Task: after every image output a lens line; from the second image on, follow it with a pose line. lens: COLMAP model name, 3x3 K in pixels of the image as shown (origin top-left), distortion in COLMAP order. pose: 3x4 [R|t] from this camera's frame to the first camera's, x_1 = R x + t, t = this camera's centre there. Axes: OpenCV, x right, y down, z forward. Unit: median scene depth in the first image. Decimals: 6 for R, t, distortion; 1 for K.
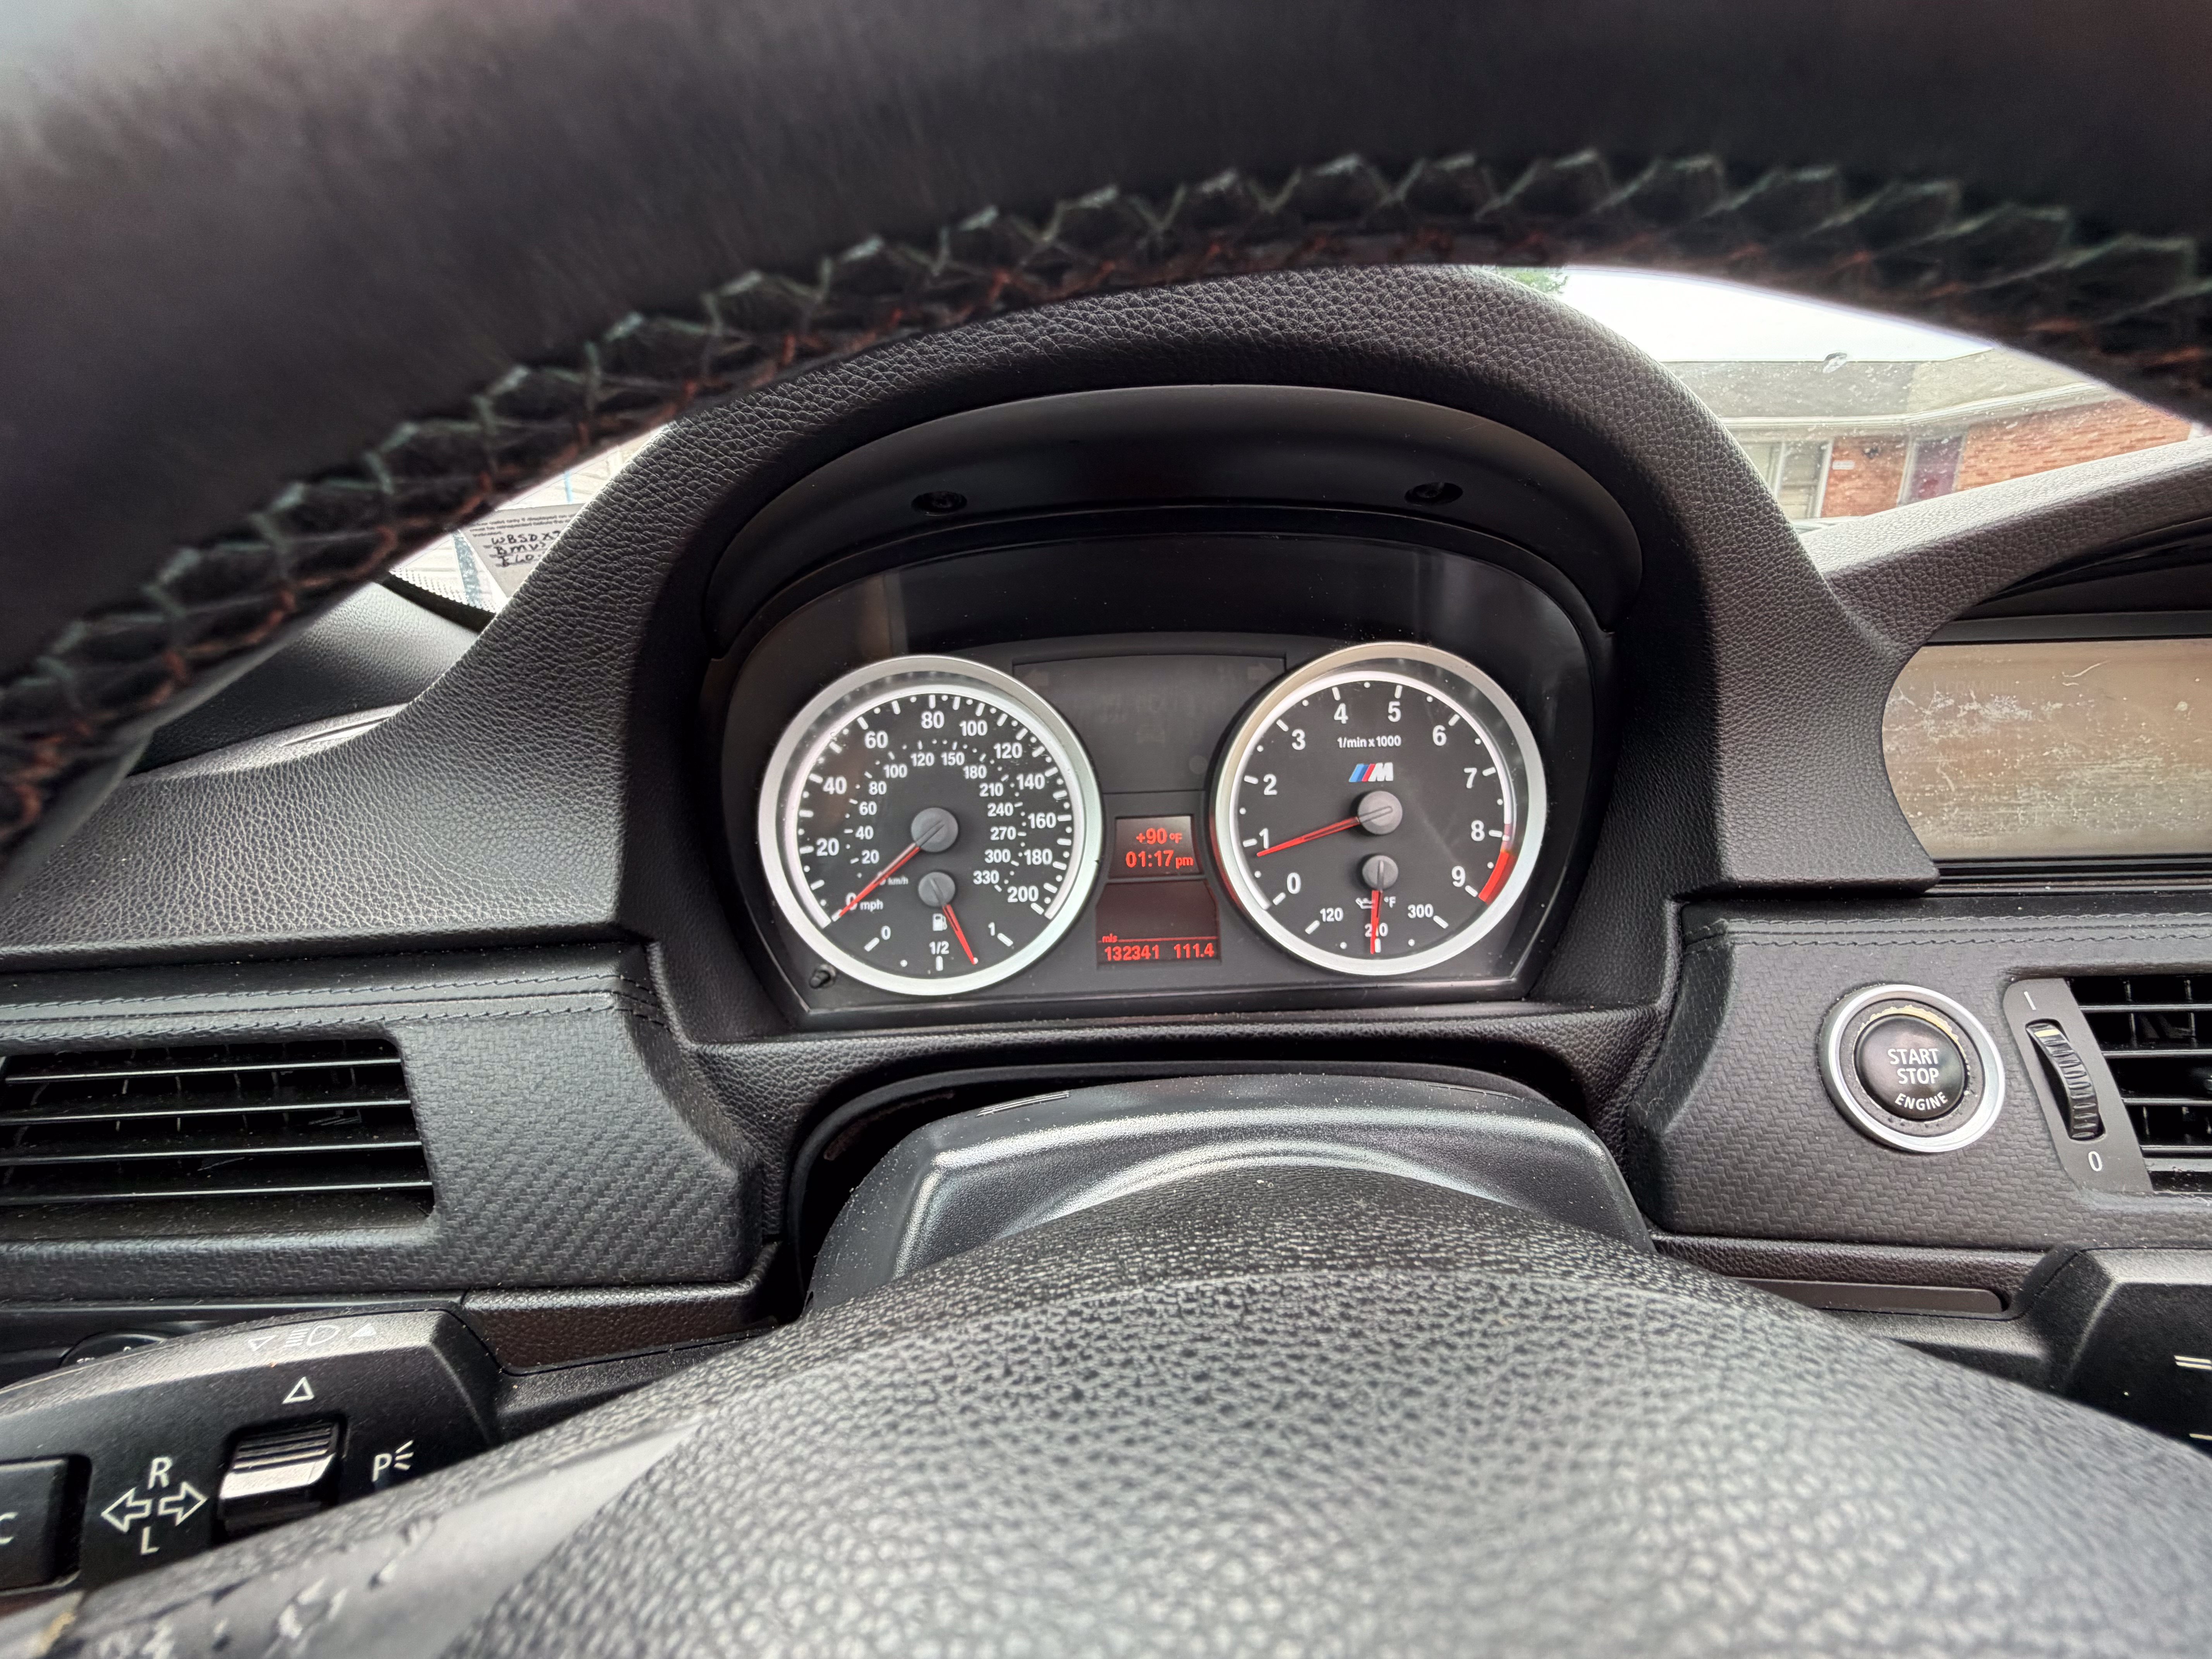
lens RADIAL K [[889.1, 0, 1103.9], [0, 889.1, 831.1], [0, 0, 1]] dist [0.003375, 0.000260]
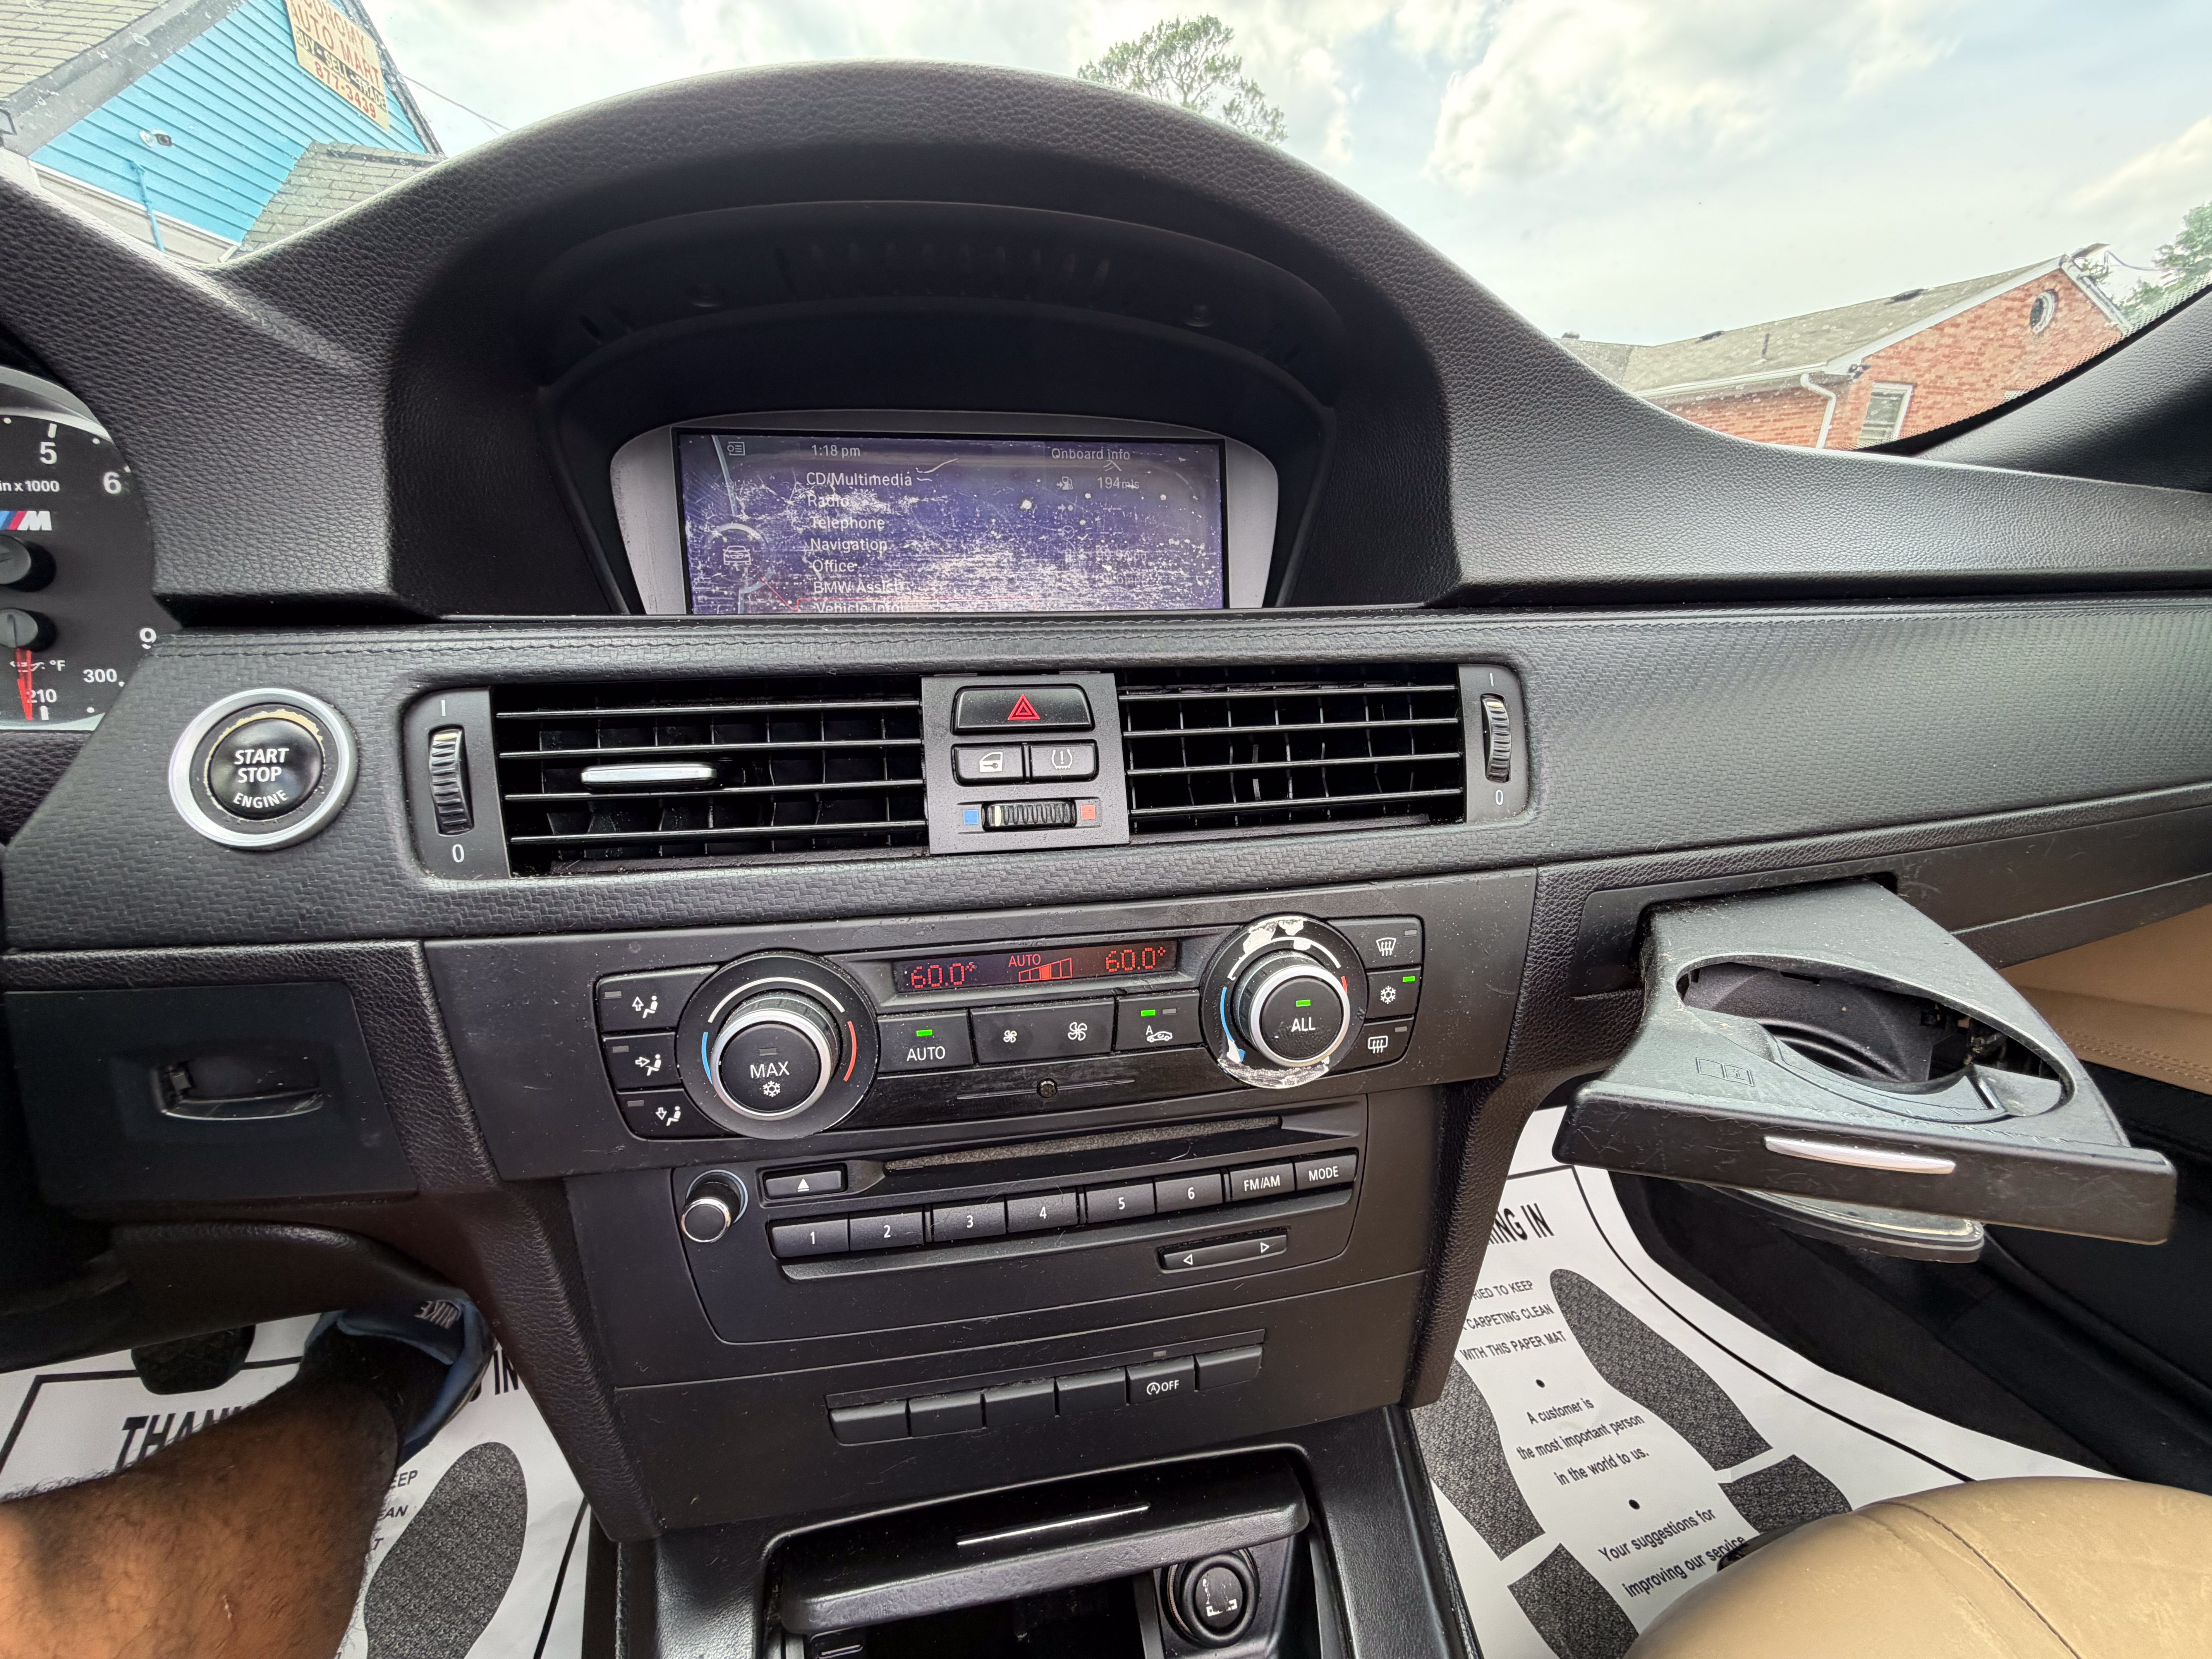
lens RADIAL K [[889.1, 0, 1090.8], [0, 889.1, 831.9], [0, 0, 1]] dist [0.003375, 0.000260]
pose [[0.982108, -0.029856, 0.185934, 1.202443], [0.018664, 0.997923, 0.061656, 0.216277], [-0.187389, -0.057082, 0.980626, -0.111833]]
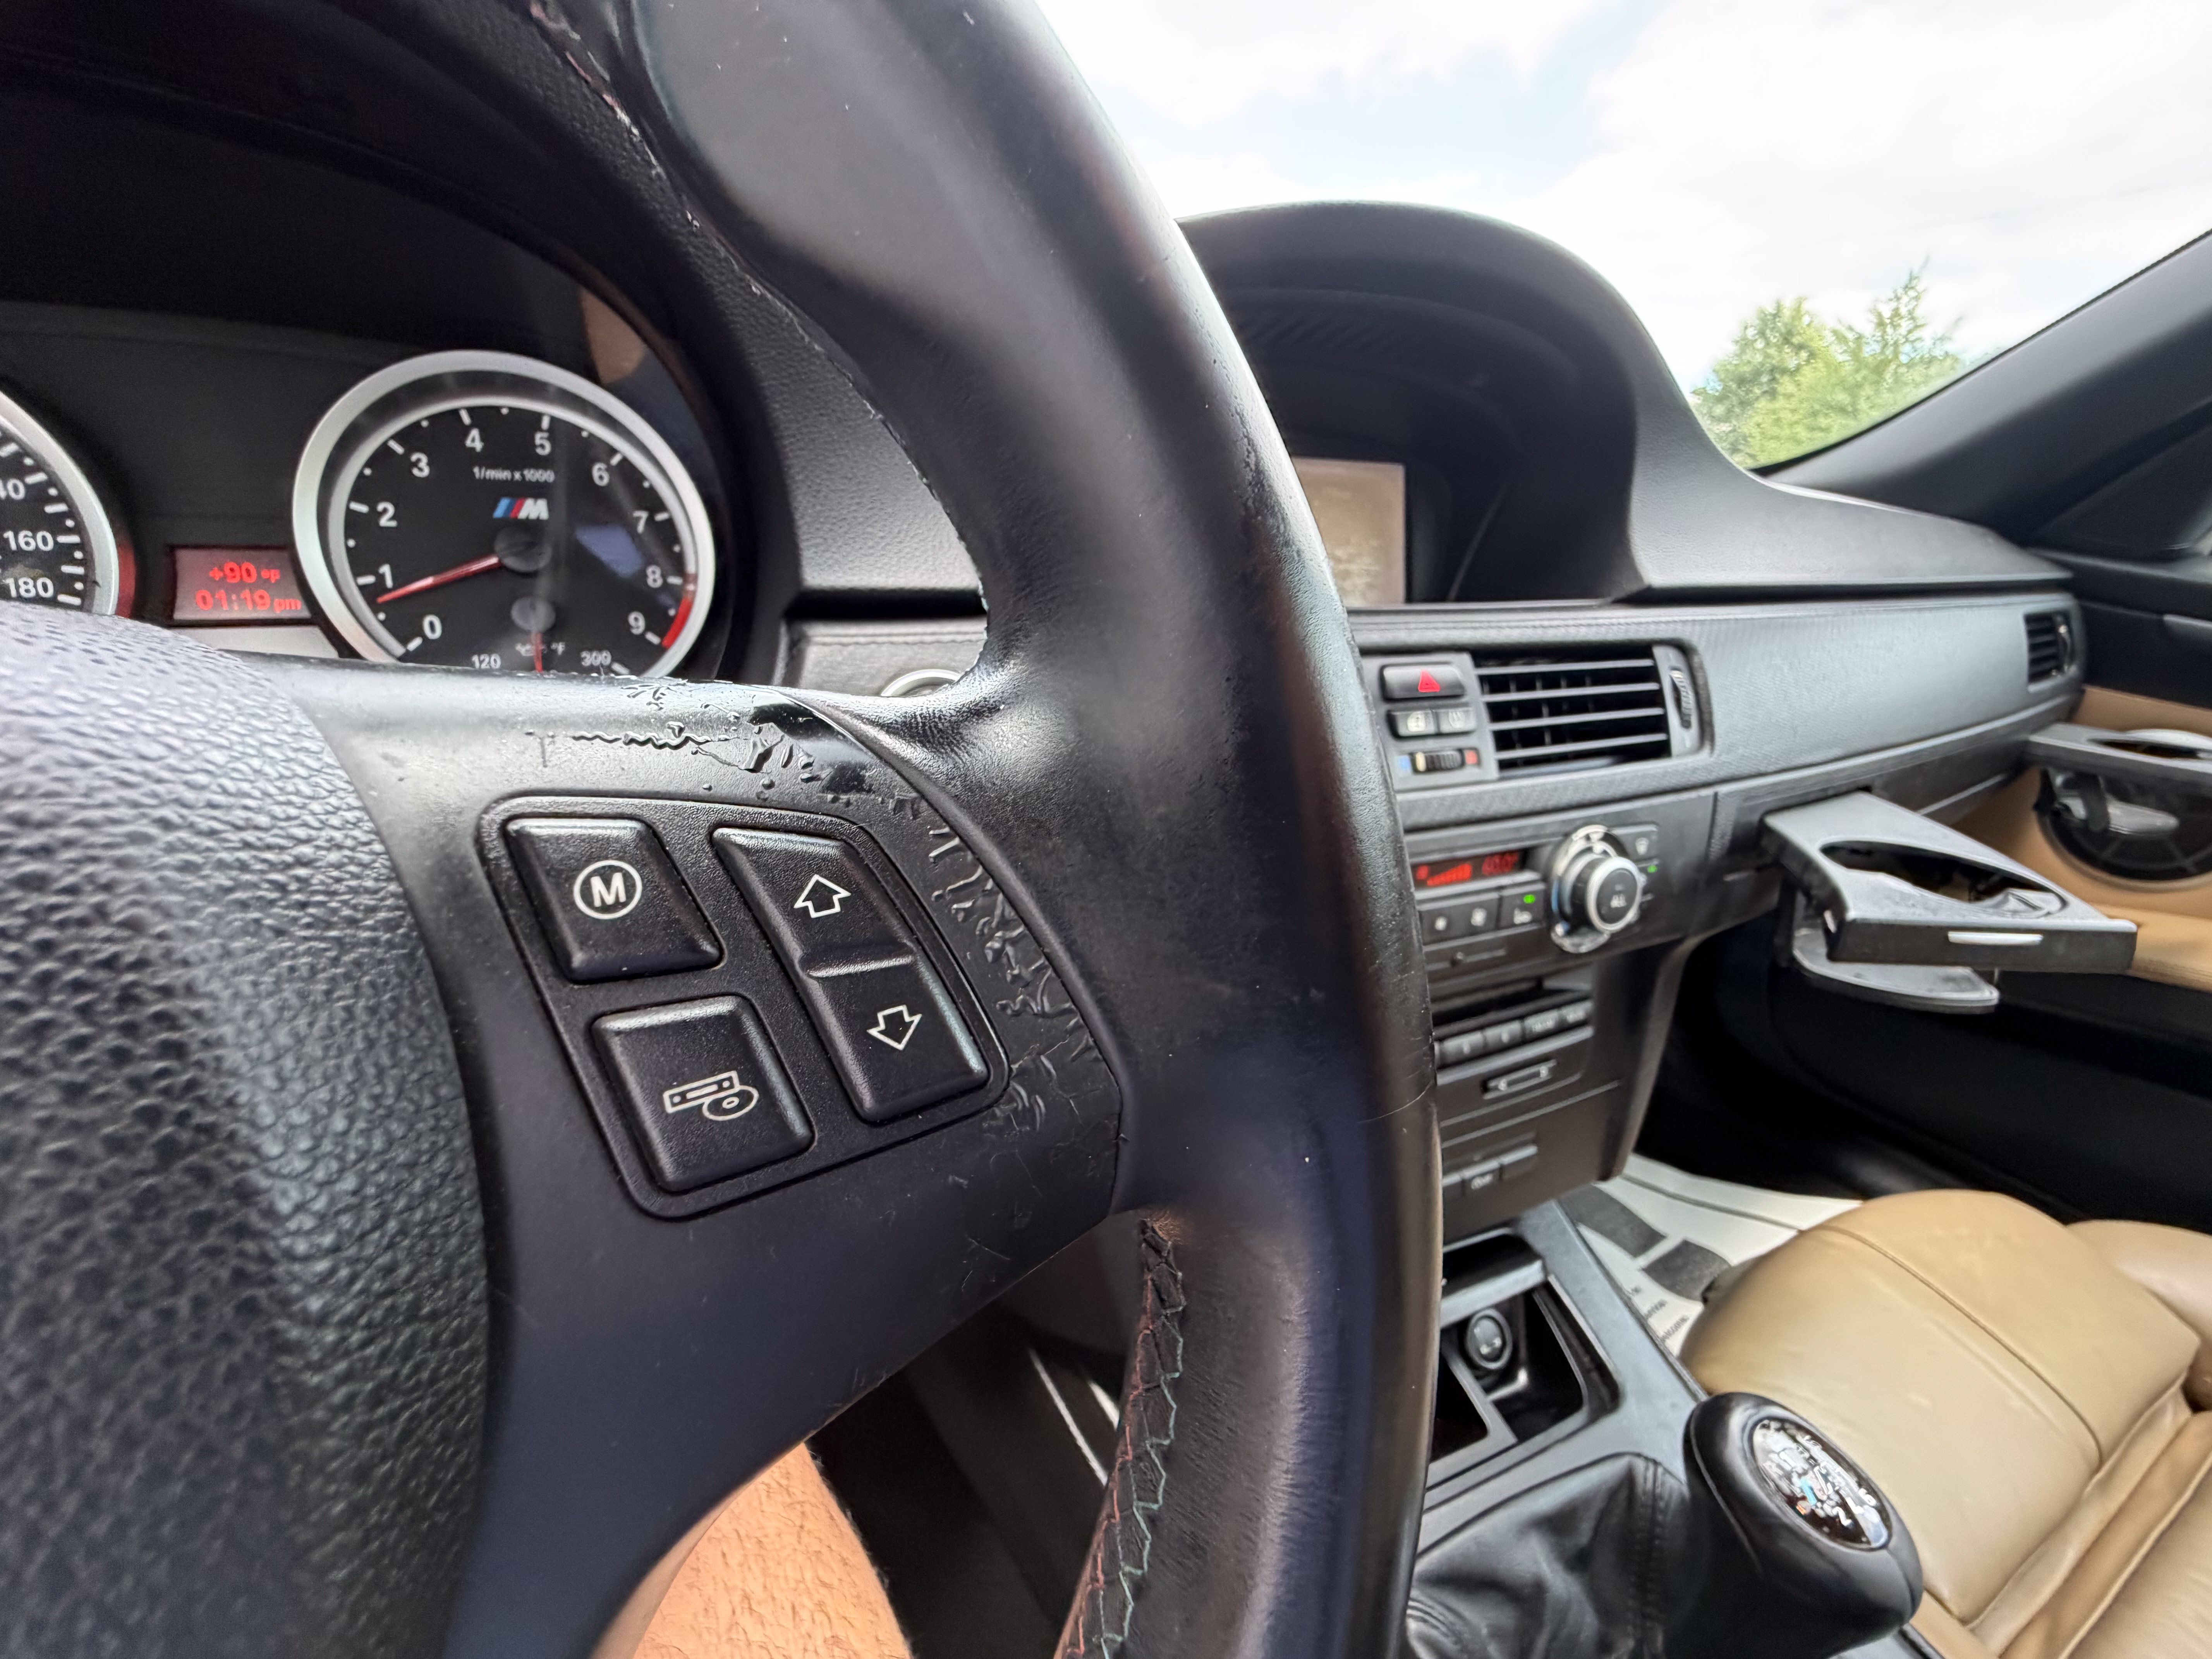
lens RADIAL K [[889.1, 0, 1102.9], [0, 889.1, 837.7], [0, 0, 1]] dist [0.003375, 0.000260]
pose [[0.910531, -0.085013, 0.404607, 0.455896], [0.044593, 0.993116, 0.108315, 0.207295], [-0.411030, -0.080582, 0.908053, -0.136297]]
